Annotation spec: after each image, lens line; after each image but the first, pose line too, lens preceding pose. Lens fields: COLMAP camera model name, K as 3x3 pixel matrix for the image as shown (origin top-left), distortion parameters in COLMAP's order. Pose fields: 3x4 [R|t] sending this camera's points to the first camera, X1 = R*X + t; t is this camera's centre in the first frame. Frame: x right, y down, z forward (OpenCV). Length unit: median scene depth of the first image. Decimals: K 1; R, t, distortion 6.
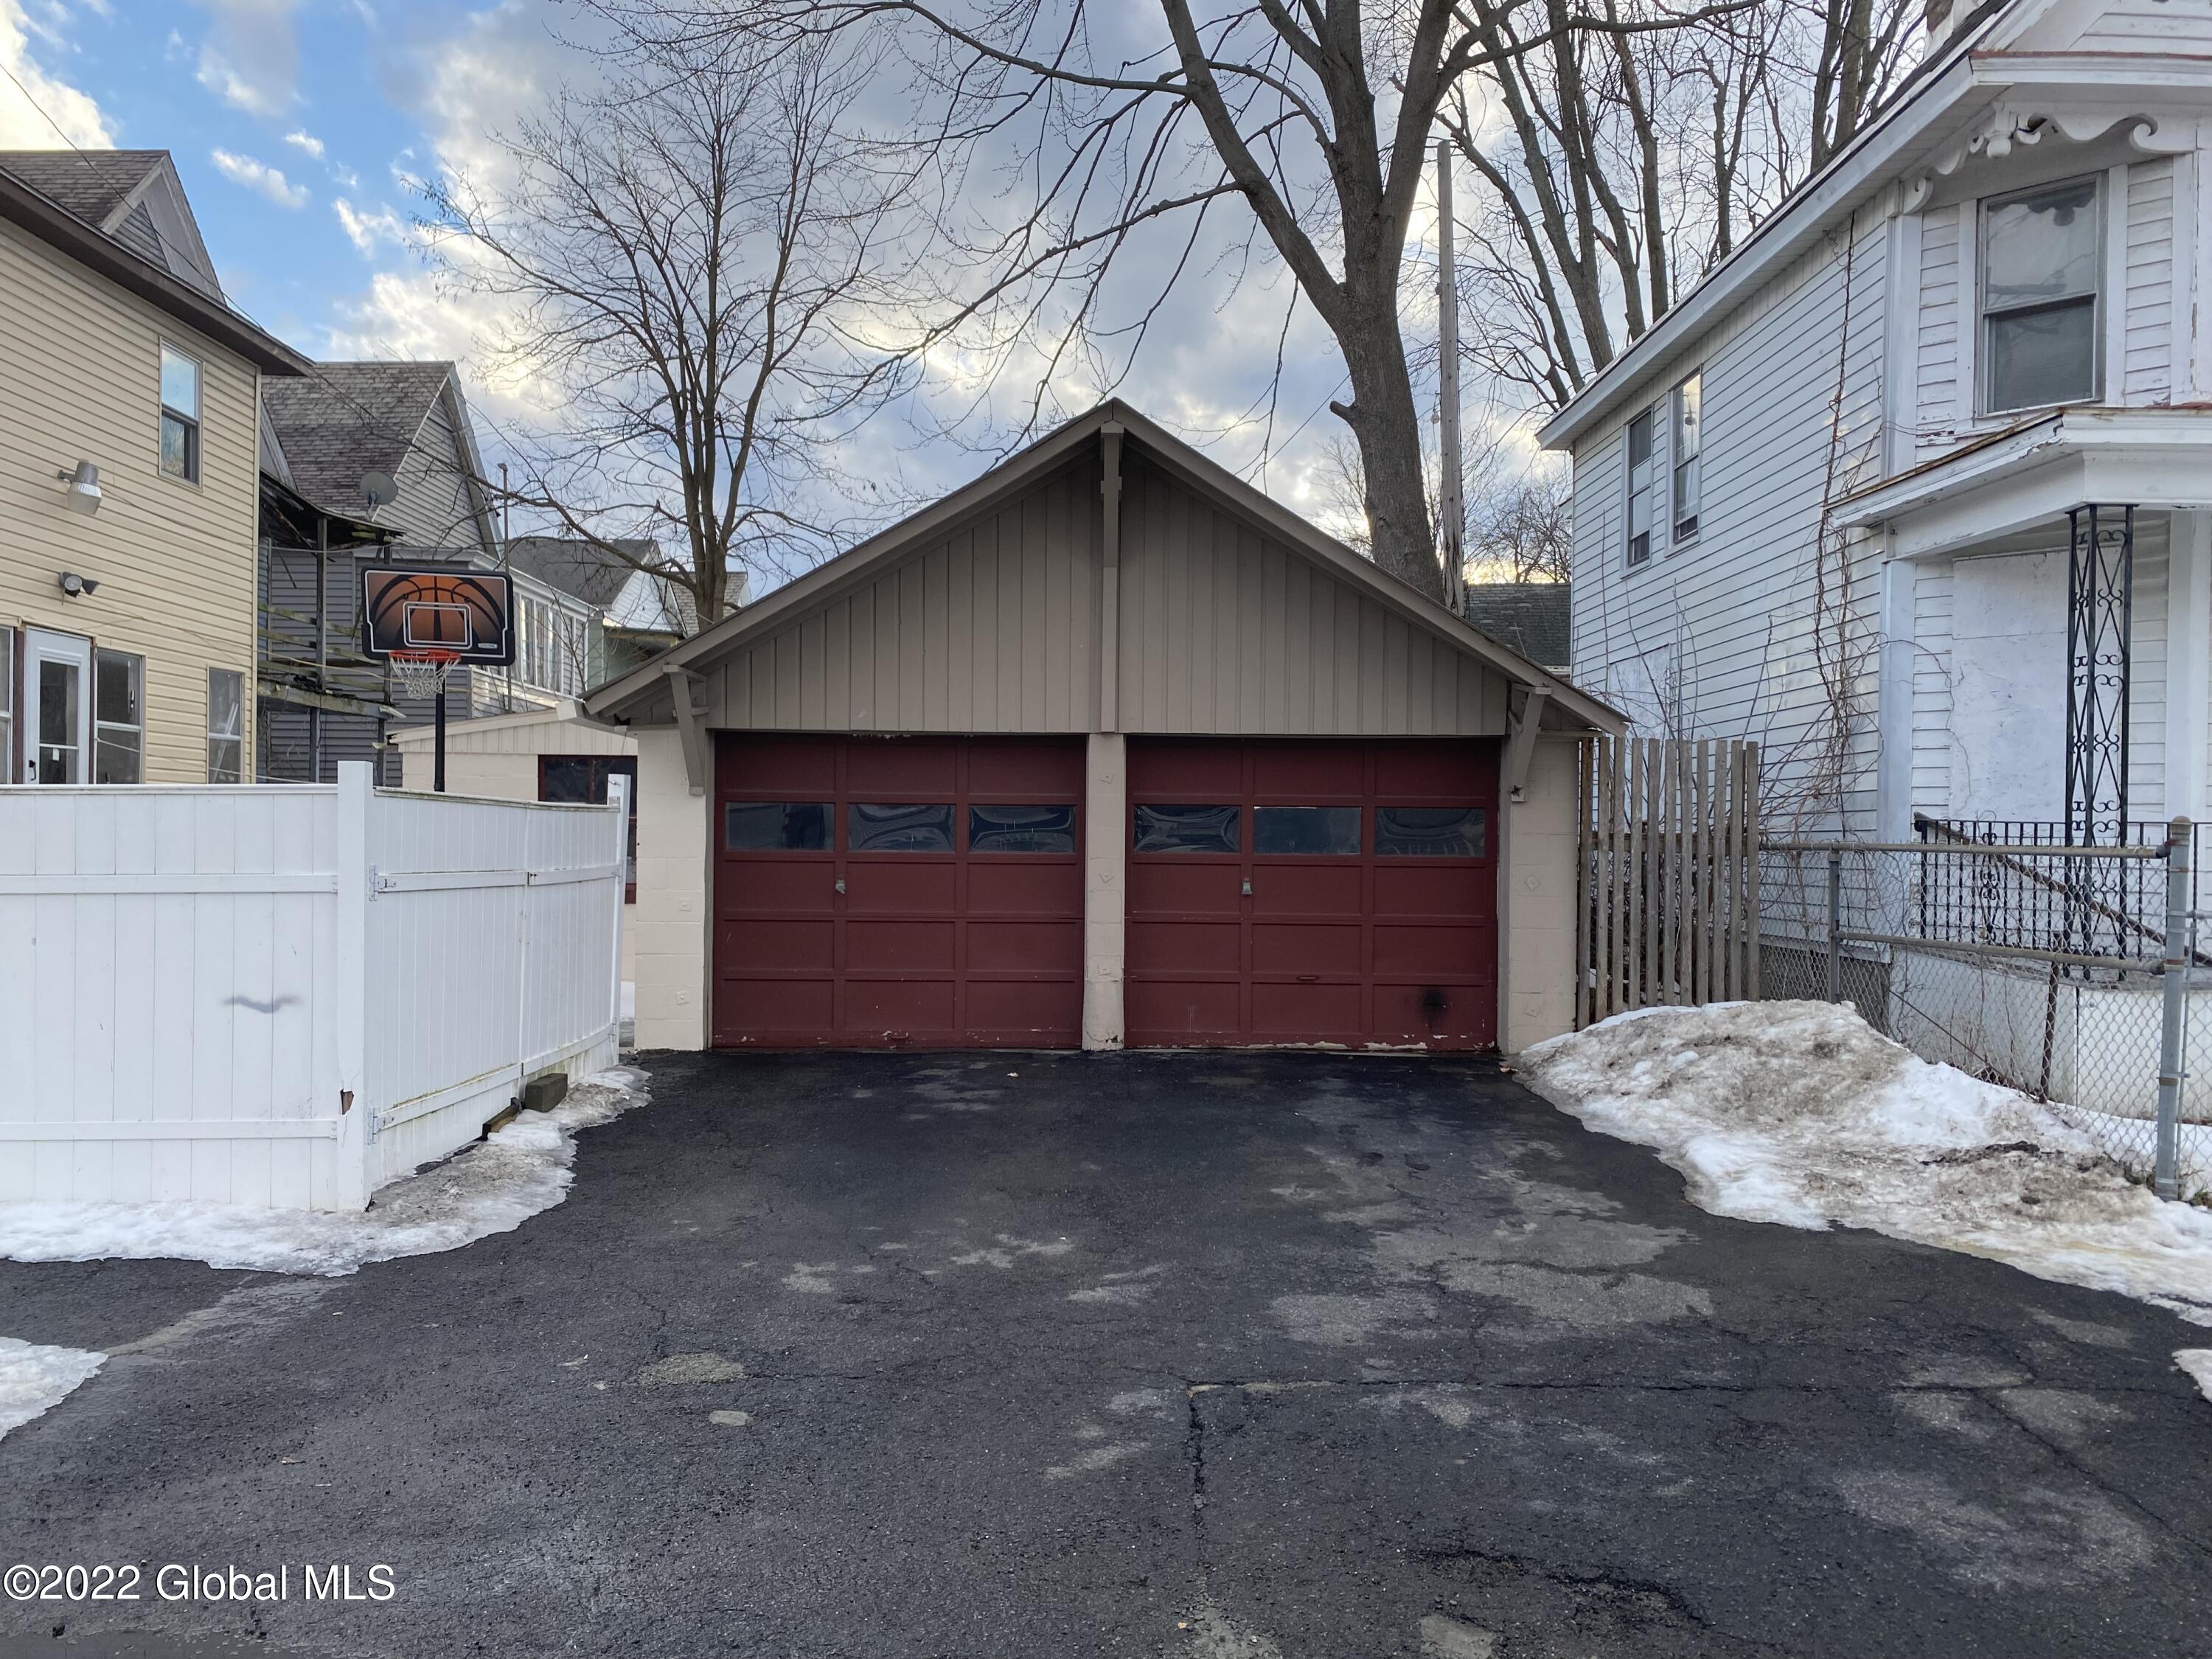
lens RADIAL K [[1679.1, 0, 1105.7], [0, 1679.1, 834.4], [0, 0, 1]] dist [0.015617, -0.006111]
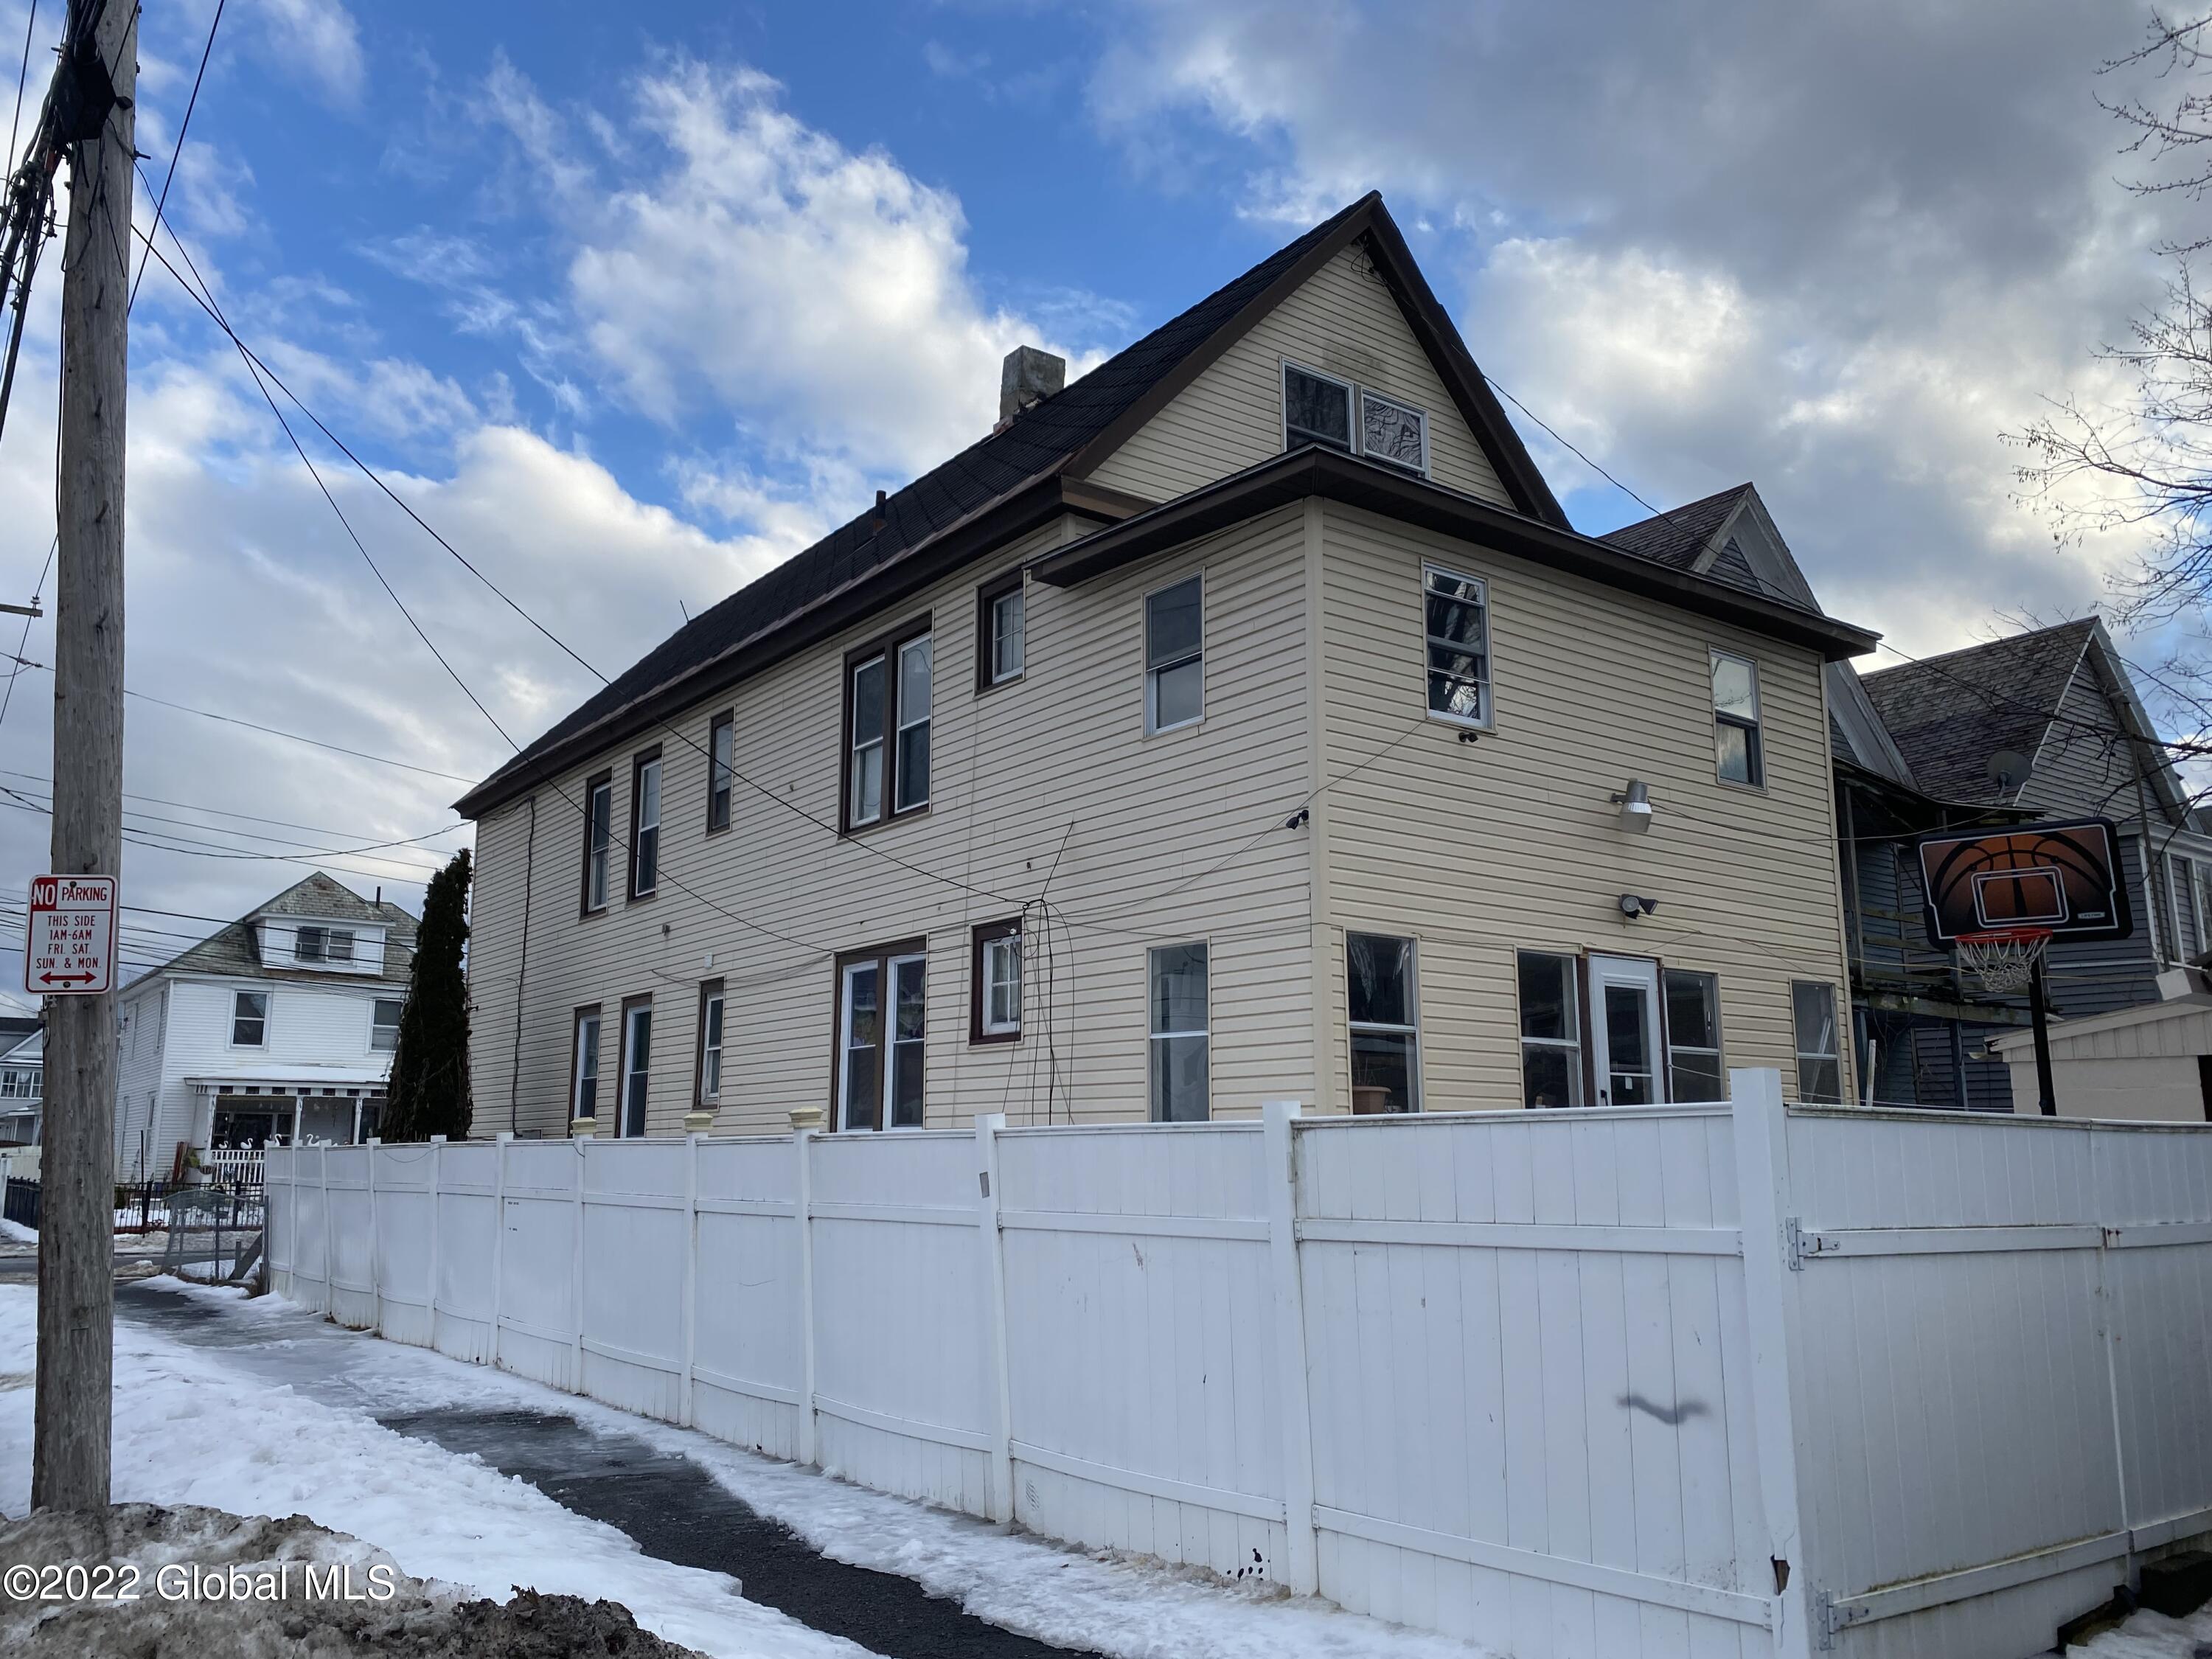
lens RADIAL K [[1679.1, 0, 1096.9], [0, 1679.1, 843.9], [0, 0, 1]] dist [0.015617, -0.006111]
pose [[0.580074, -0.158316, -0.799031, -0.011222], [0.006905, 0.981851, -0.189526, -0.001823], [0.814535, 0.104422, 0.570640, 0.188254]]
